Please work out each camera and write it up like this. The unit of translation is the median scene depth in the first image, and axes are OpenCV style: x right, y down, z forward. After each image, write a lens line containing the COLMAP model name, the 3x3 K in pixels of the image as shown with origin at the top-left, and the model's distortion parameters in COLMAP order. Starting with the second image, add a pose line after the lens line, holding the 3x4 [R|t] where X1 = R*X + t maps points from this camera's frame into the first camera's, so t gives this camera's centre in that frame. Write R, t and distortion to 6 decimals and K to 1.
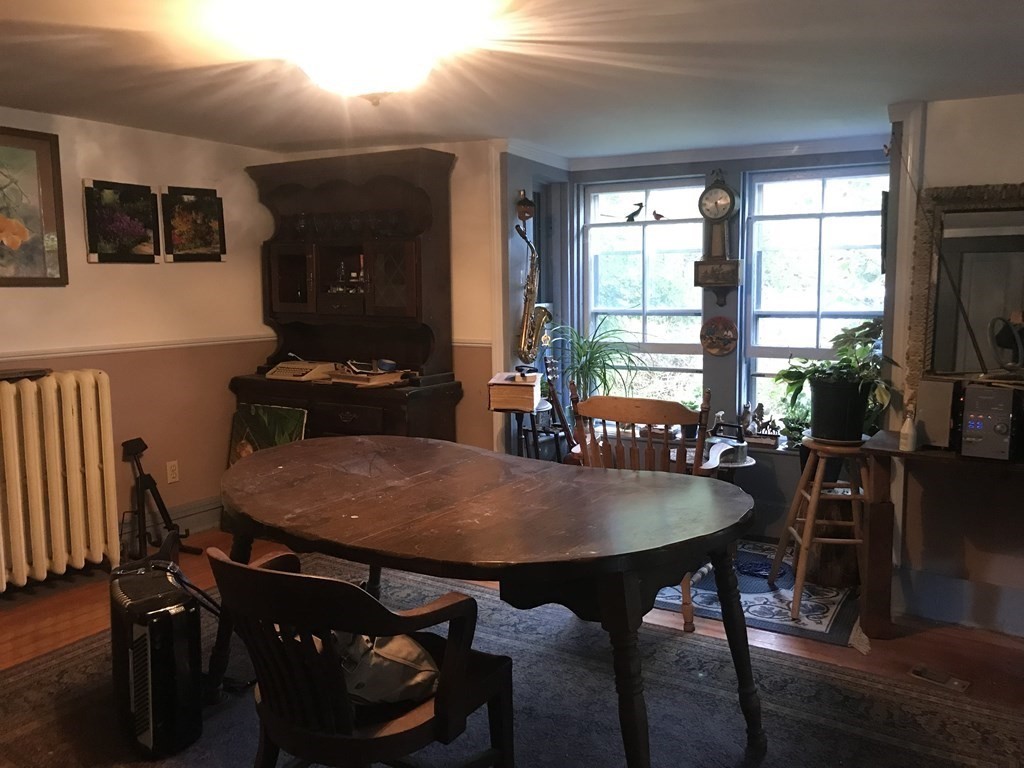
lens RADIAL K [[847.9, 0, 516.6], [0, 847.9, 374.3], [0, 0, 1]] dist [0.024148, -0.031534]
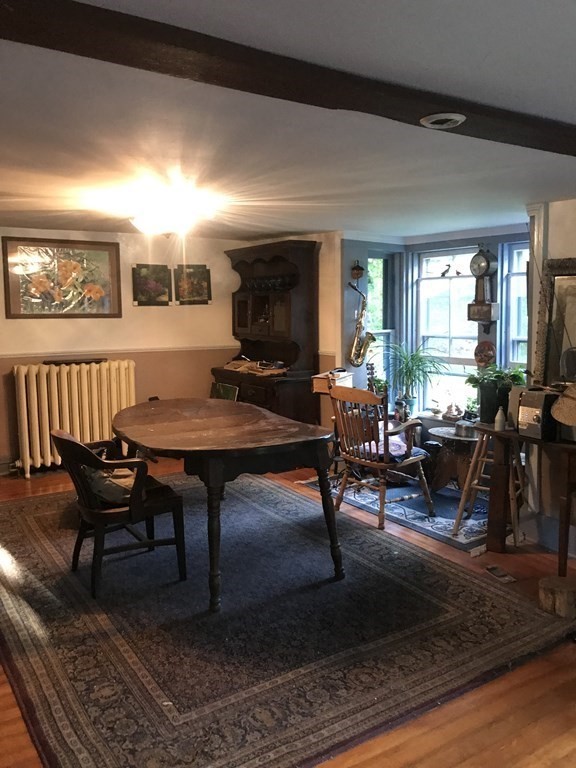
lens RADIAL K [[635.9, 0, 286.0], [0, 635.9, 388.9], [0, 0, 1]] dist [0.024148, -0.031534]
pose [[0.895320, 0.058630, -0.441549, 0.445039], [-0.049474, 0.998255, 0.032232, -0.003586], [0.442668, -0.007013, 0.896658, -0.160168]]
